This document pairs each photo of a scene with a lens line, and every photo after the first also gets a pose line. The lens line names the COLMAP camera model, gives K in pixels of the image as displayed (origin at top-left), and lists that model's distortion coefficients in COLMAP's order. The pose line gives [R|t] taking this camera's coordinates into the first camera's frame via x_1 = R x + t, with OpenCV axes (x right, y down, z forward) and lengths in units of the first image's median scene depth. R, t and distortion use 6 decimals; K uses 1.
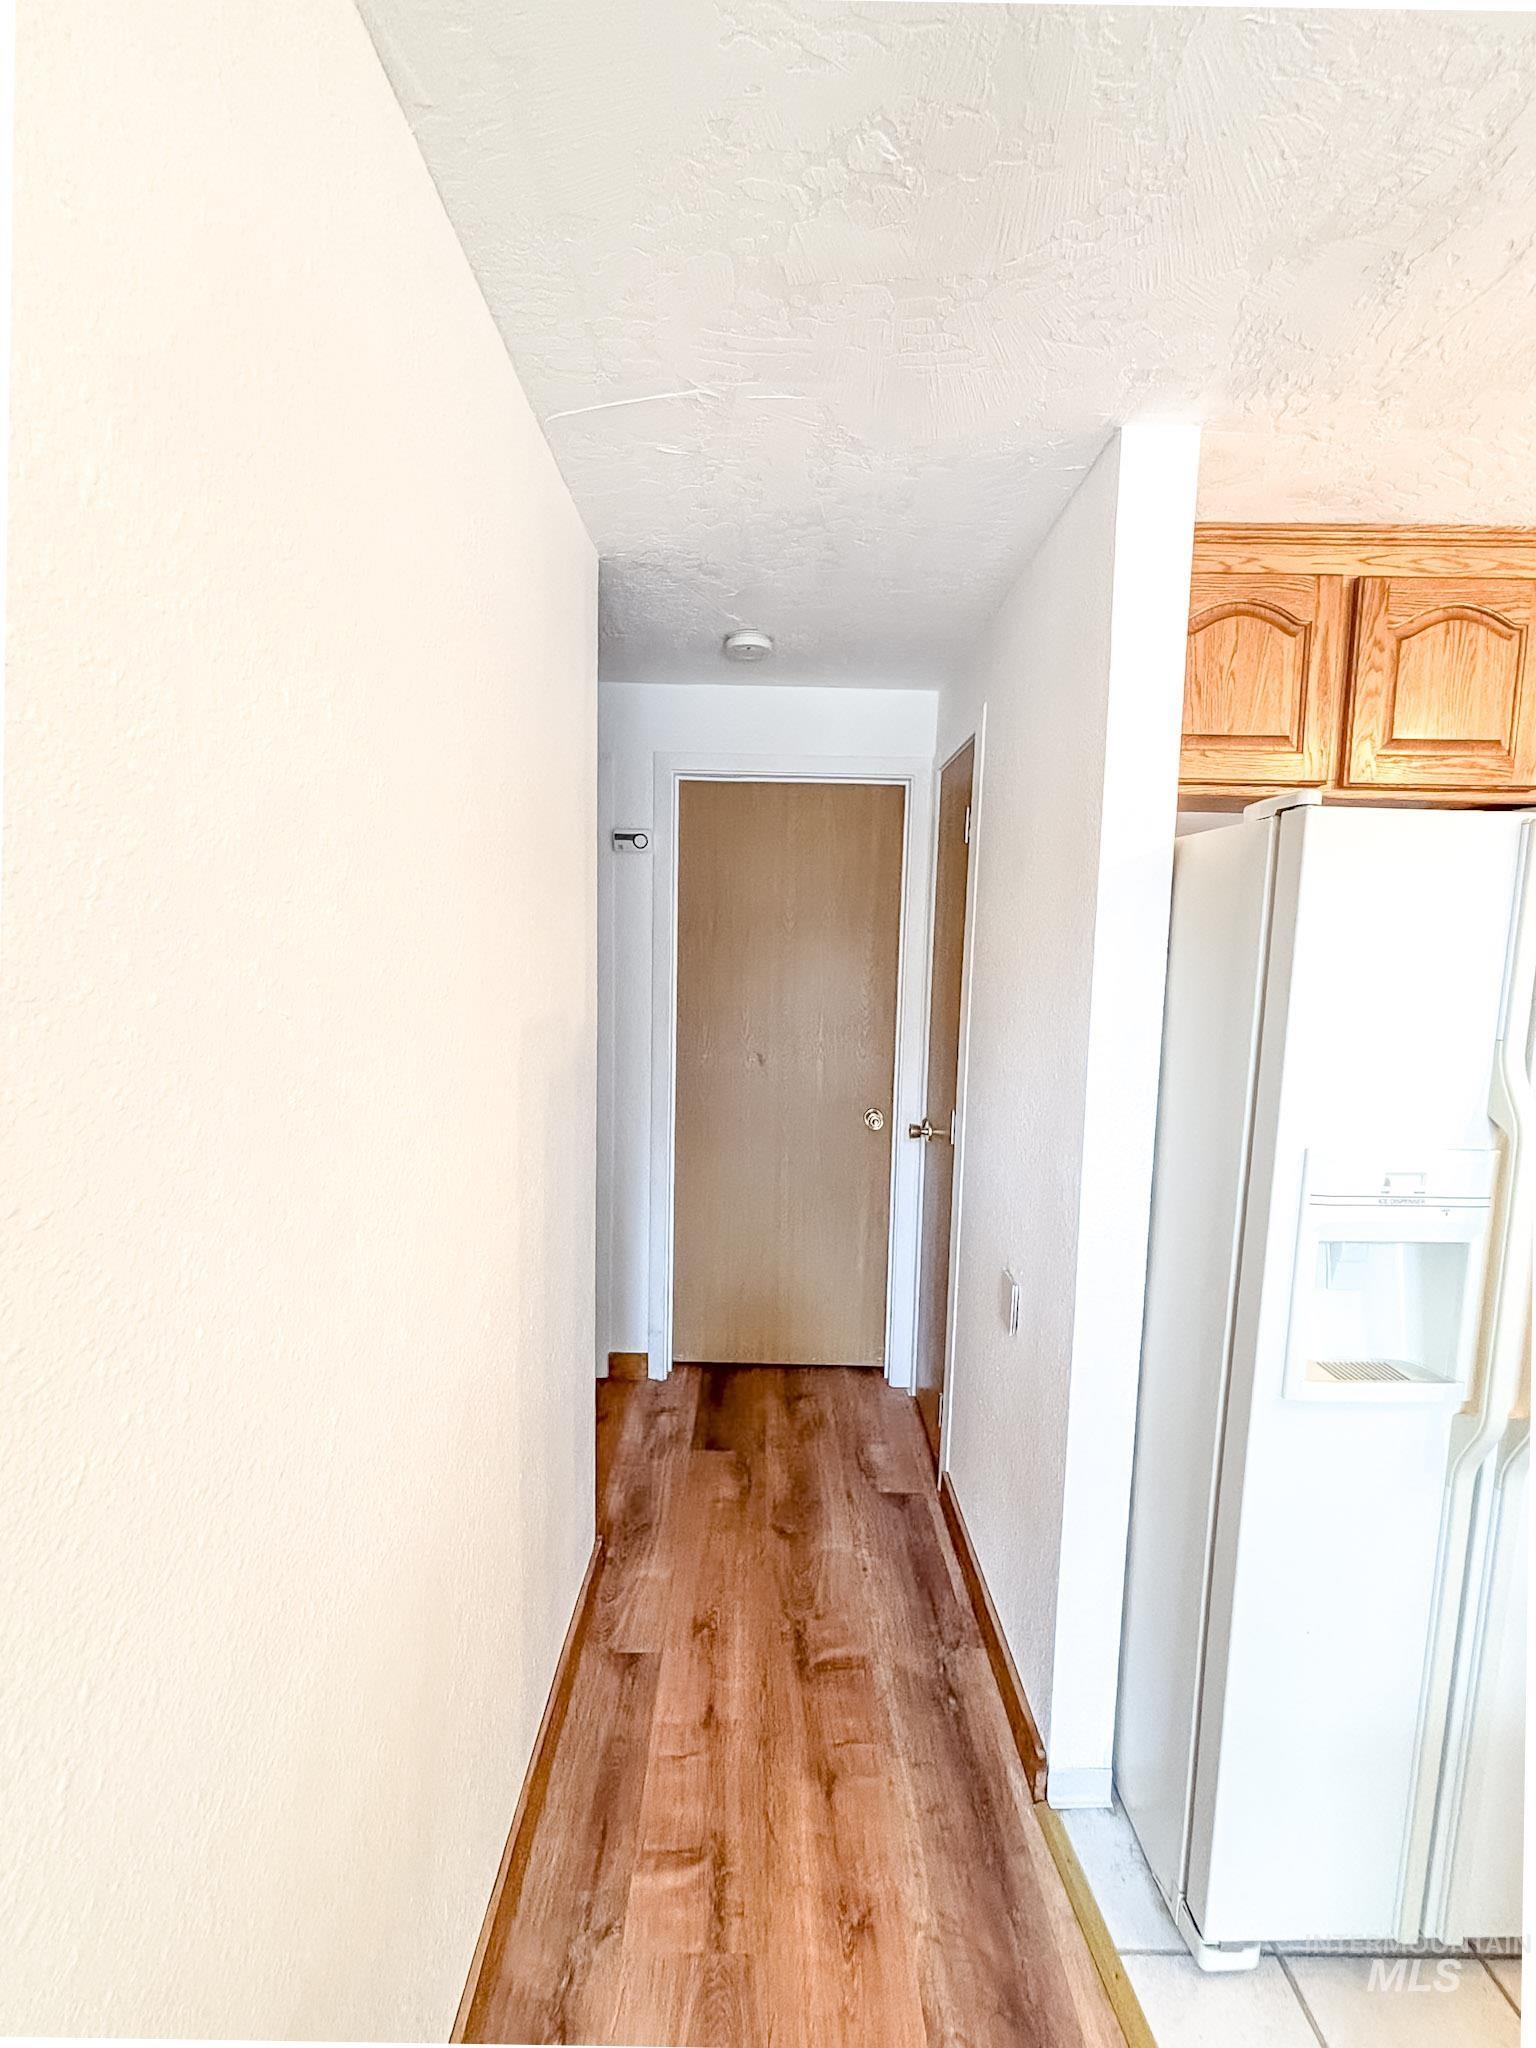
lens RADIAL K [[823.9, 0, 768.0], [0, 823.9, 1024.0], [0, 0, 1]] dist [-0.000181, -0.000080]
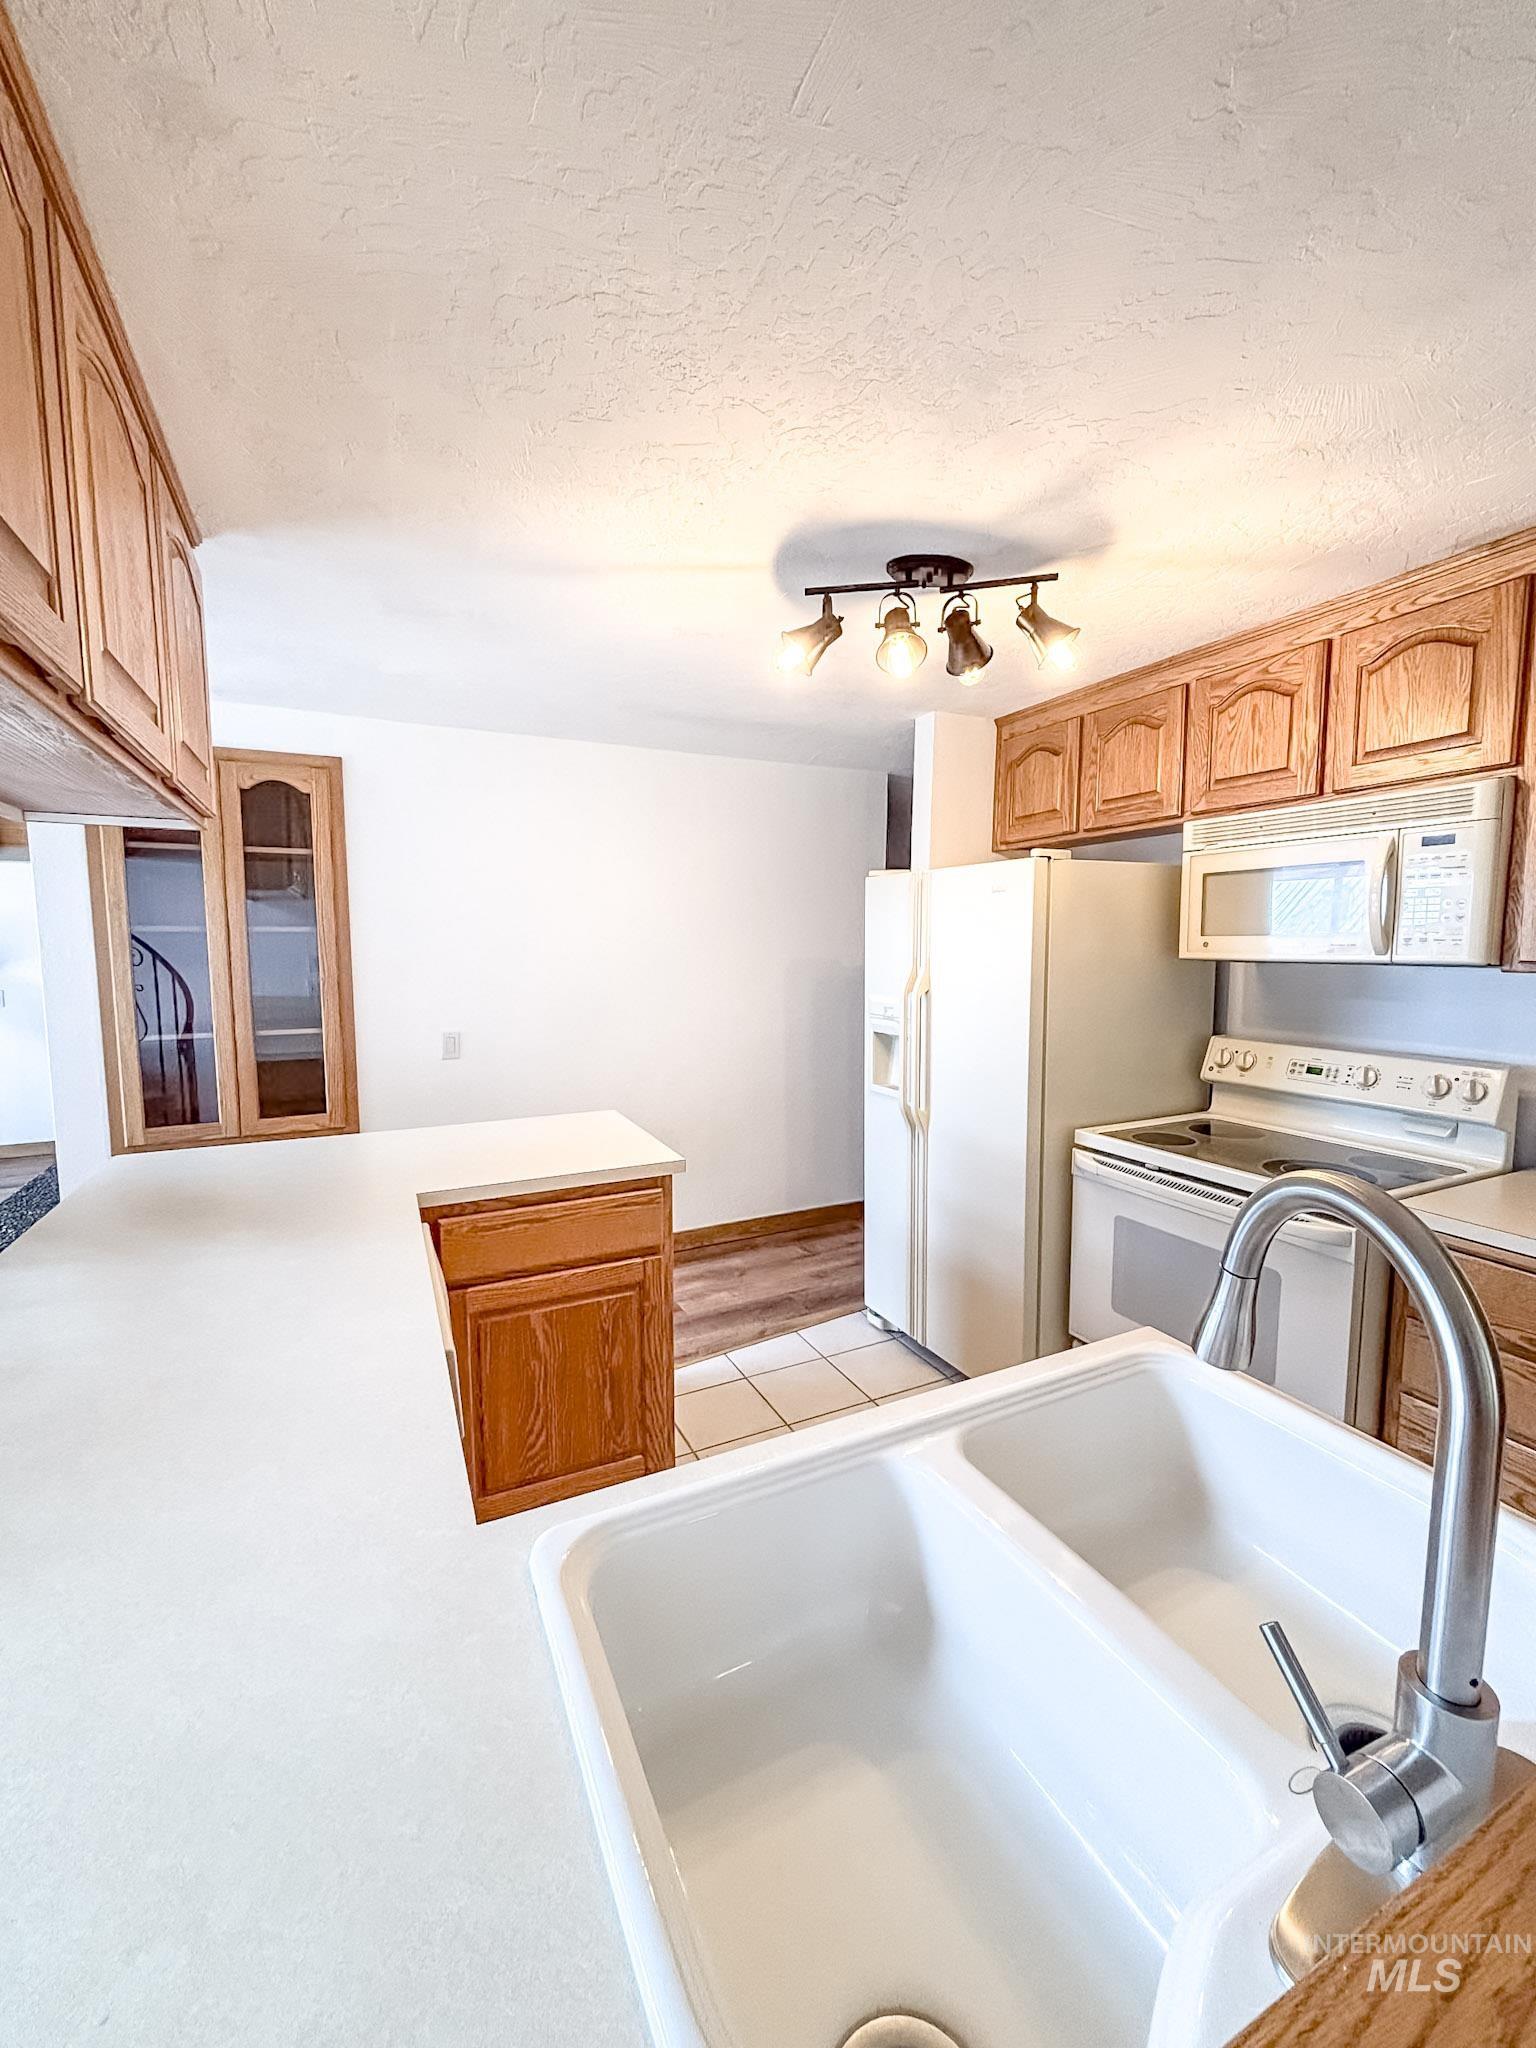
lens RADIAL K [[823.9, 0, 768.0], [0, 823.9, 1024.0], [0, 0, 1]] dist [-0.000181, -0.000080]
pose [[0.426828, 0.064399, -0.902037, 2.084677], [-0.076978, 0.996428, 0.034714, 0.117005], [0.901051, 0.054620, 0.430260, -0.355912]]
